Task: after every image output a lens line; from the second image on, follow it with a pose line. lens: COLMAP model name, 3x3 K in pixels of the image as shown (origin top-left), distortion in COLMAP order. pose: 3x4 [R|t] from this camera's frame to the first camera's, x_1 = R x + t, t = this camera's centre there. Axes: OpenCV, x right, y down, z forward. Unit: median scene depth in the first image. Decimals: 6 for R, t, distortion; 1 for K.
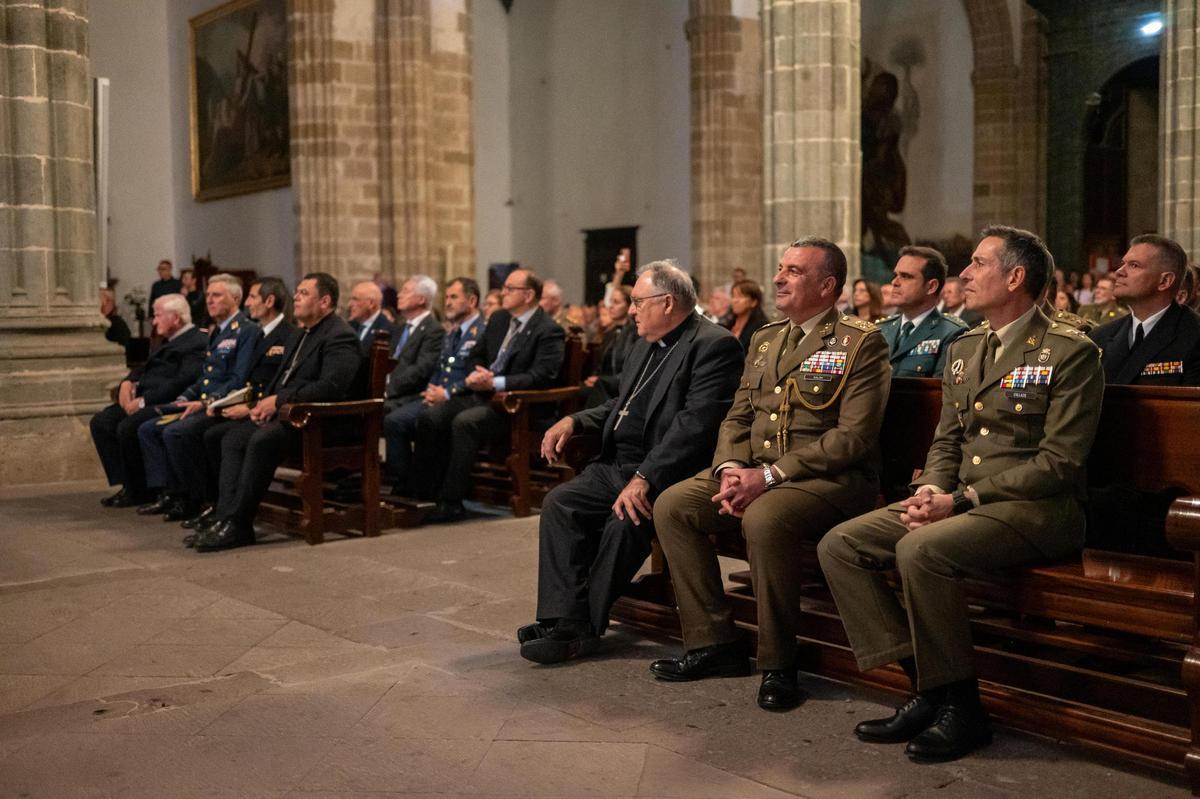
lens RADIAL K [[1355.8, 0, 600.0], [0, 1355.8, 399.5], [0, 0, 1]] dist [-0.008988, 0.037383]
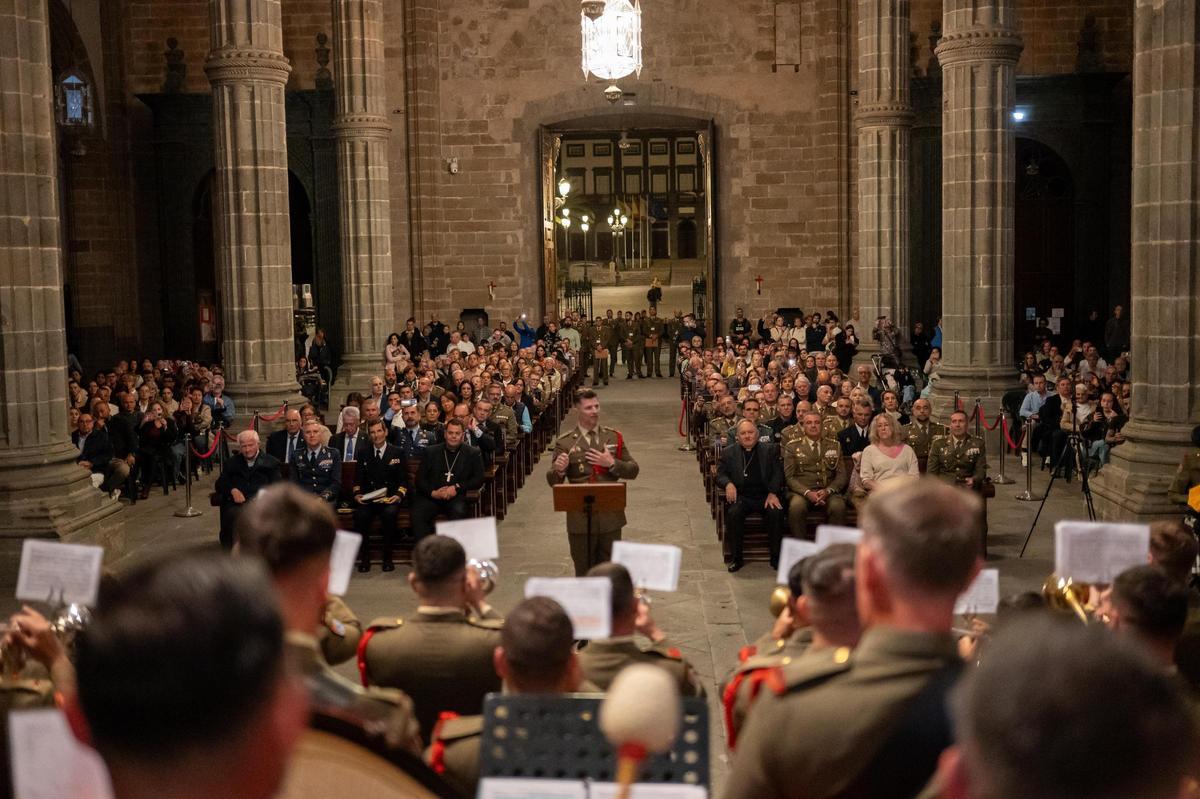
lens RADIAL K [[1355.8, 0, 600.0], [0, 1355.8, 399.5], [0, 0, 1]] dist [-0.008988, 0.037383]
pose [[0.647964, -0.065456, 0.758853, -0.511150], [0.061493, 0.997544, 0.033537, -0.058398], [-0.759184, 0.024933, 0.650398, -0.123228]]
